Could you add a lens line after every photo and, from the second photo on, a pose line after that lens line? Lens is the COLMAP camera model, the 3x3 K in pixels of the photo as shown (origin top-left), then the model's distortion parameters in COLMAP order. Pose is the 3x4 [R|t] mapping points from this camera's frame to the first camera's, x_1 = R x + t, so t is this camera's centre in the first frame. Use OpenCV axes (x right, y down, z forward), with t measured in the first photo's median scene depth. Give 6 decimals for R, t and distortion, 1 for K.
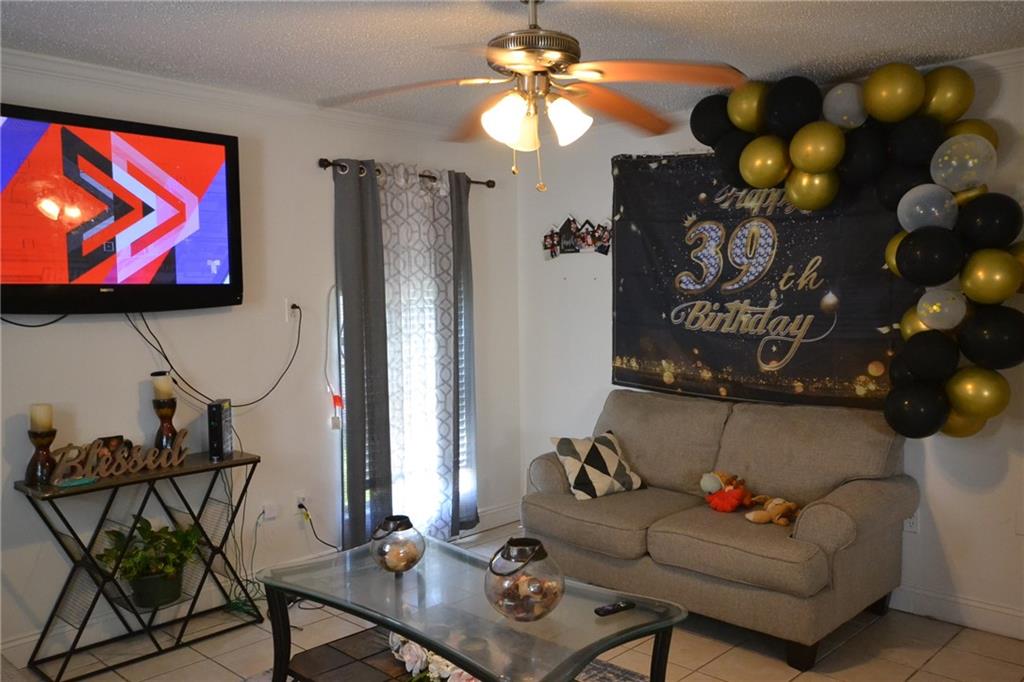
lens RADIAL K [[855.0, 0, 511.8], [0, 855.0, 340.1], [0, 0, 1]] dist [0.021560, 0.027052]
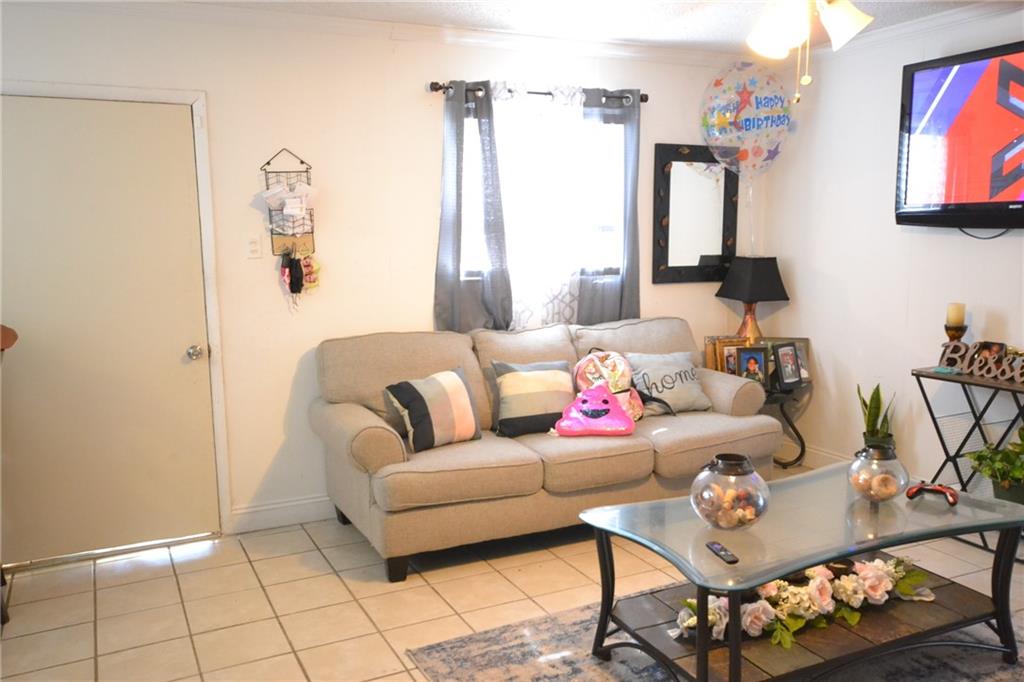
lens RADIAL K [[855.0, 0, 511.8], [0, 855.0, 342.5], [0, 0, 1]] dist [0.021560, 0.027052]
pose [[-0.336351, 0.145351, -0.930452, 0.771841], [-0.039962, 0.984924, 0.168306, -0.048310], [0.940888, 0.093792, -0.325472, 0.789514]]
